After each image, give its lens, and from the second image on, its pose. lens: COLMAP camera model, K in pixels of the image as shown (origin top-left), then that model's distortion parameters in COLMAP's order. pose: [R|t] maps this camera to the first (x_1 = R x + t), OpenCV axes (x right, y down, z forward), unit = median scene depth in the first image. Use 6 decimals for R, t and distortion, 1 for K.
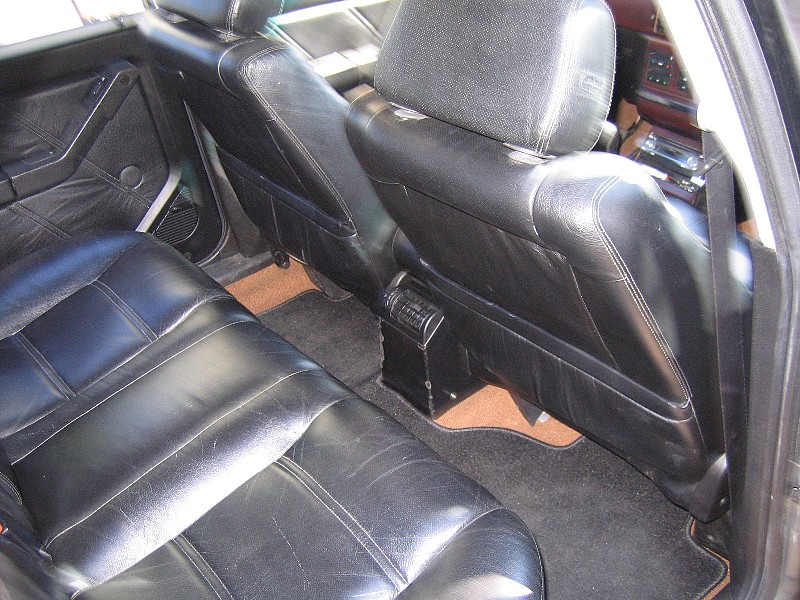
lens RADIAL K [[902.7, 0, 400.0], [0, 902.7, 300.0], [0, 0, 1]] dist [-0.234351, 0.401904]
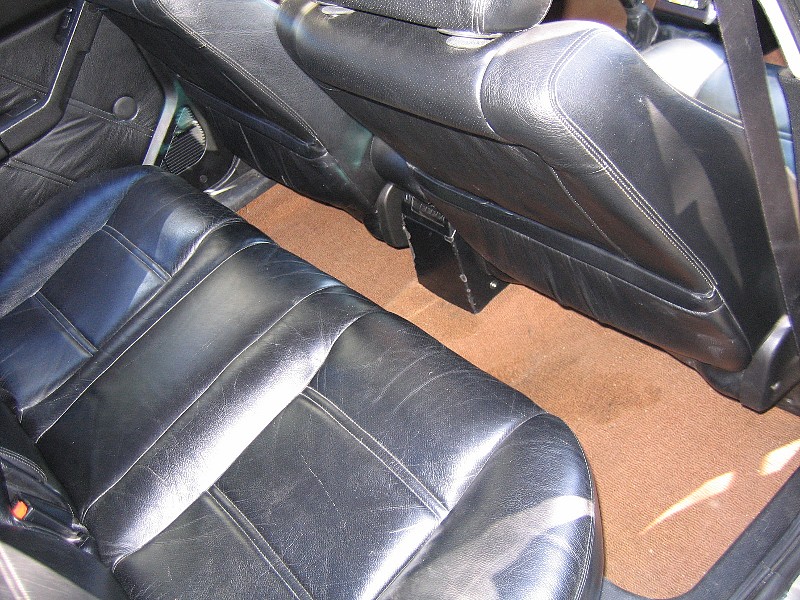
lens RADIAL K [[902.7, 0, 400.0], [0, 902.7, 300.0], [0, 0, 1]] dist [-0.234351, 0.401904]
pose [[0.982576, -0.149064, -0.111014, 0.084963], [0.163930, 0.976530, 0.139697, -0.031378], [0.087584, -0.155462, 0.983952, 0.091849]]
